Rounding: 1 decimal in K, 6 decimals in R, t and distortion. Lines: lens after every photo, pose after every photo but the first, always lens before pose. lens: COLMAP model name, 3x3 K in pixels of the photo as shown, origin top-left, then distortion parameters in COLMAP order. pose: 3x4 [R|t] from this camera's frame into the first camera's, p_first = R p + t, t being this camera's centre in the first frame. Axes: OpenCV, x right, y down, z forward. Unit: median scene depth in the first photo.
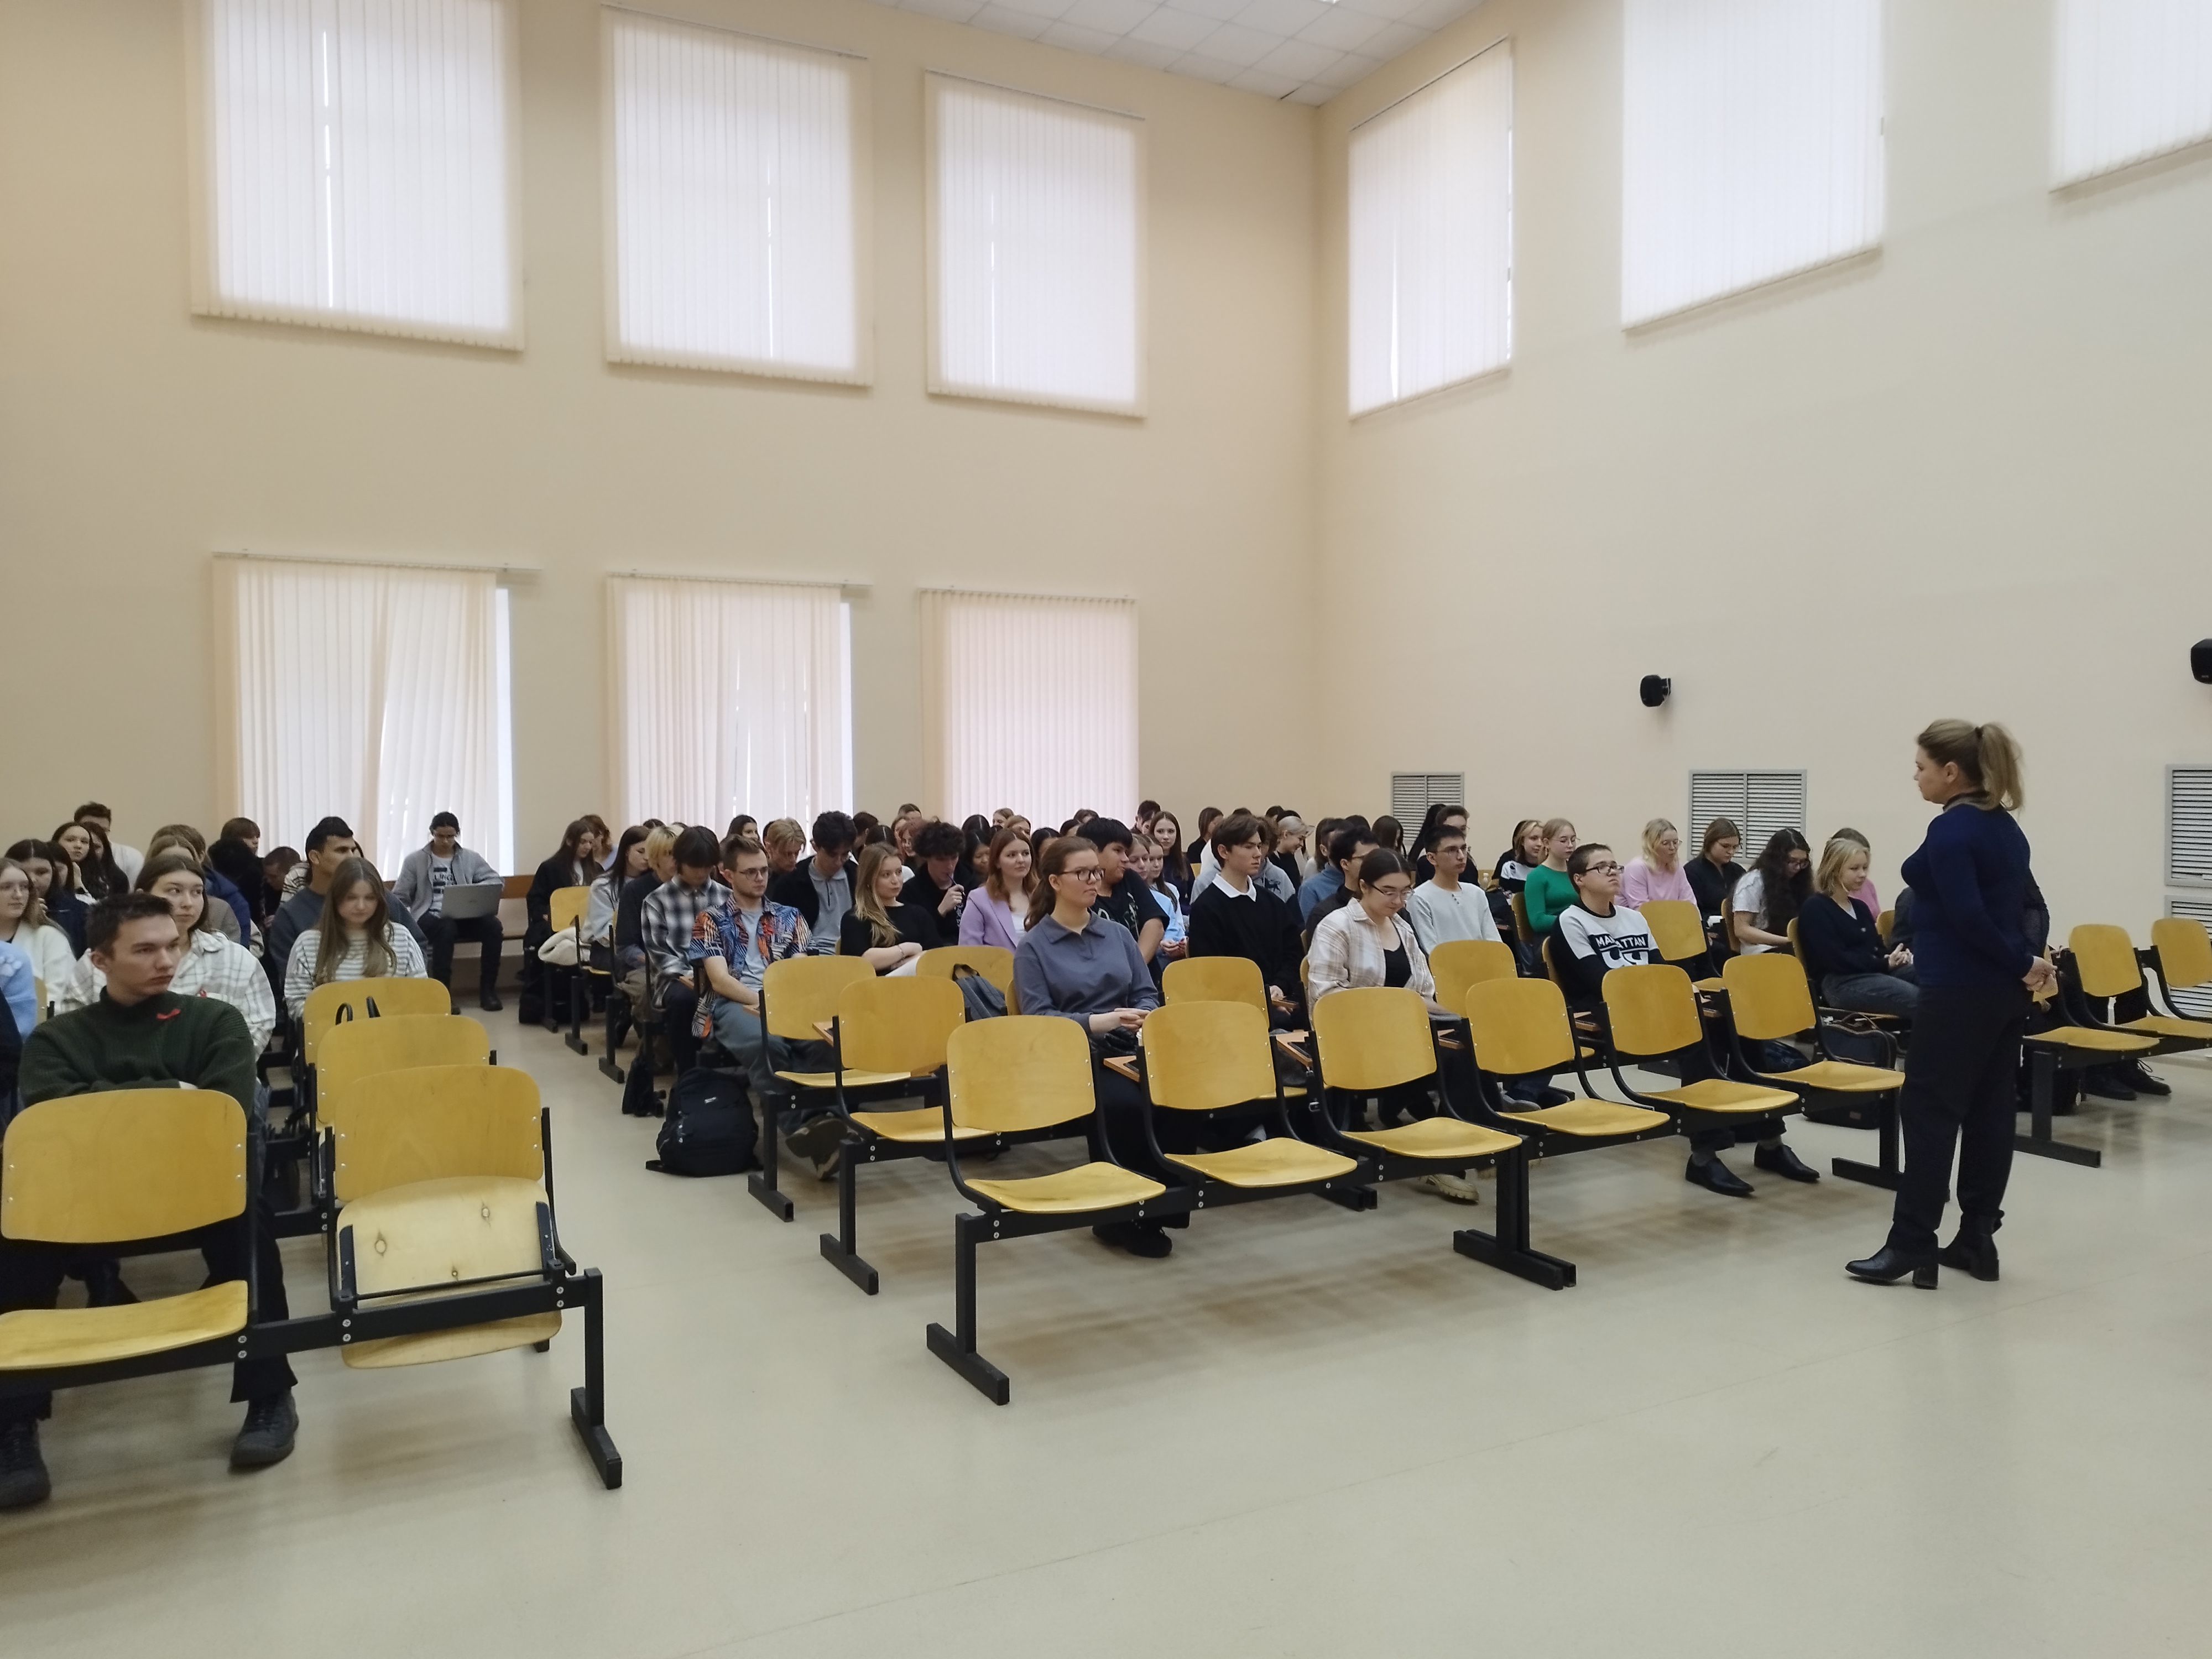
lens RADIAL K [[1580.9, 0, 1105.3], [0, 1580.9, 827.5], [0, 0, 1]] dist [-0.007337, -0.006203]
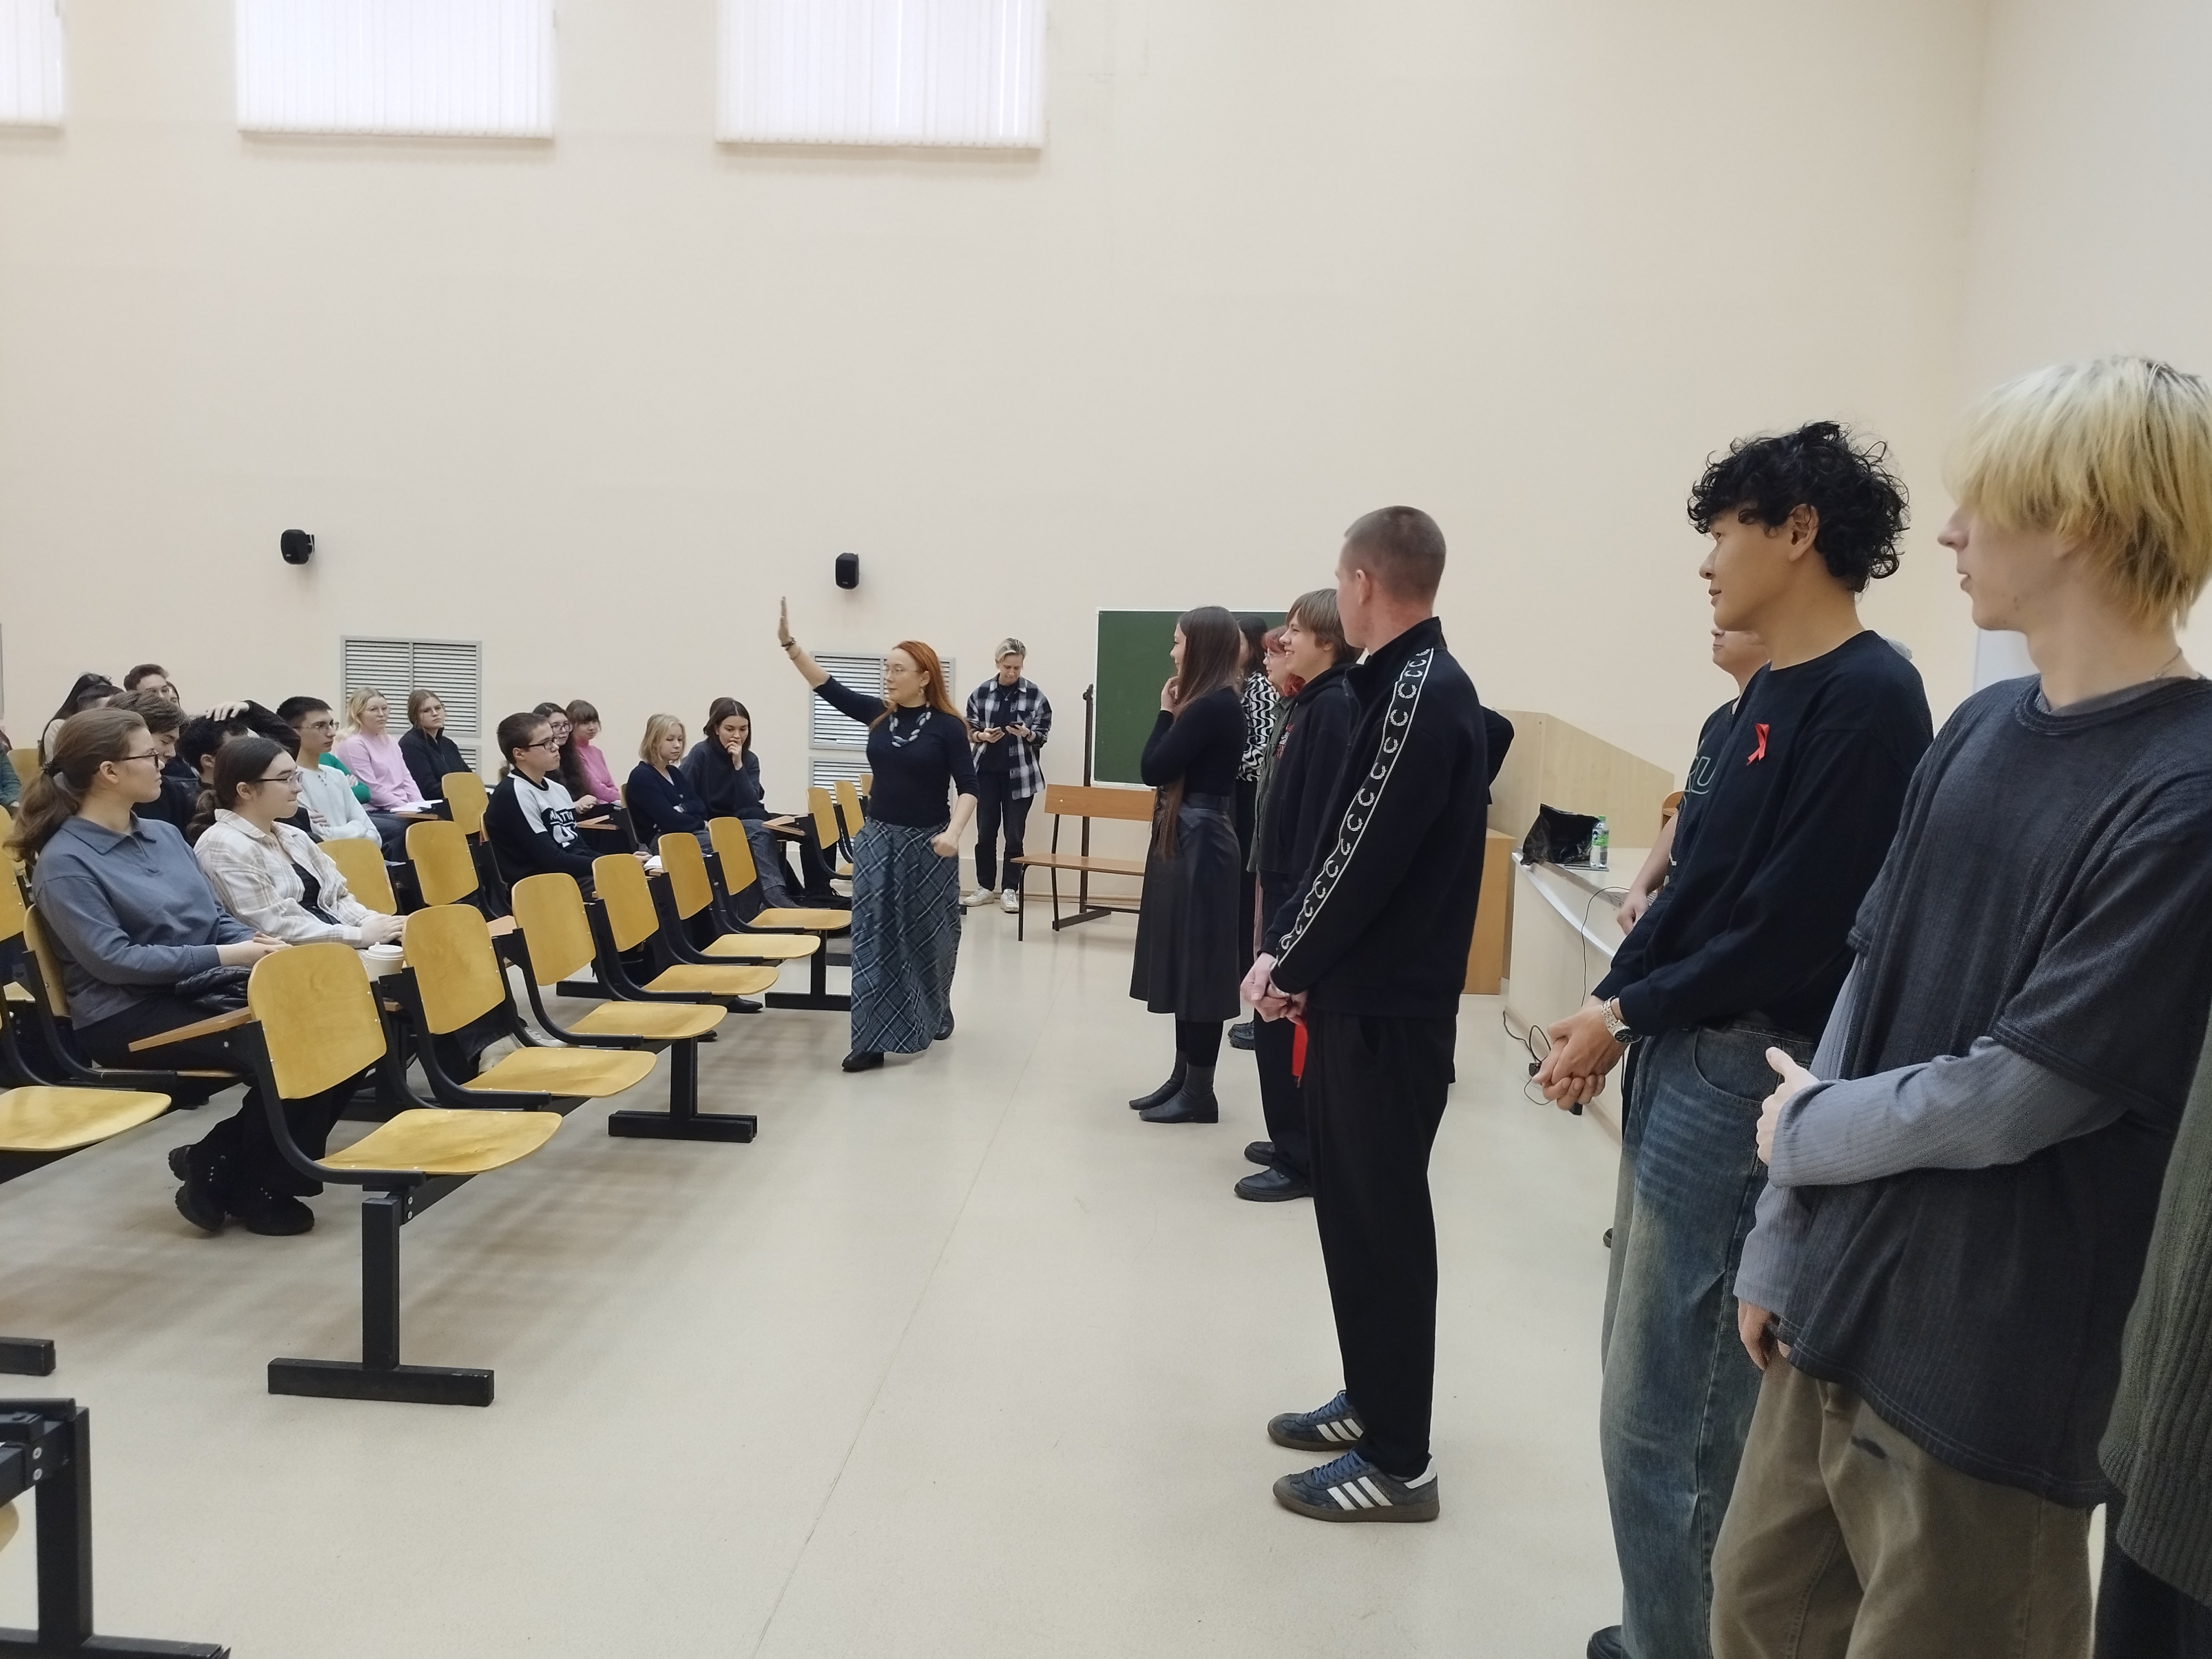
lens RADIAL K [[1580.9, 0, 1100.4], [0, 1580.9, 846.6], [0, 0, 1]] dist [-0.007337, -0.006203]
pose [[0.511415, -0.069876, 0.856488, -0.362316], [-0.013973, 0.995881, 0.089592, -0.002179], [-0.859220, -0.057787, 0.508332, 0.200058]]
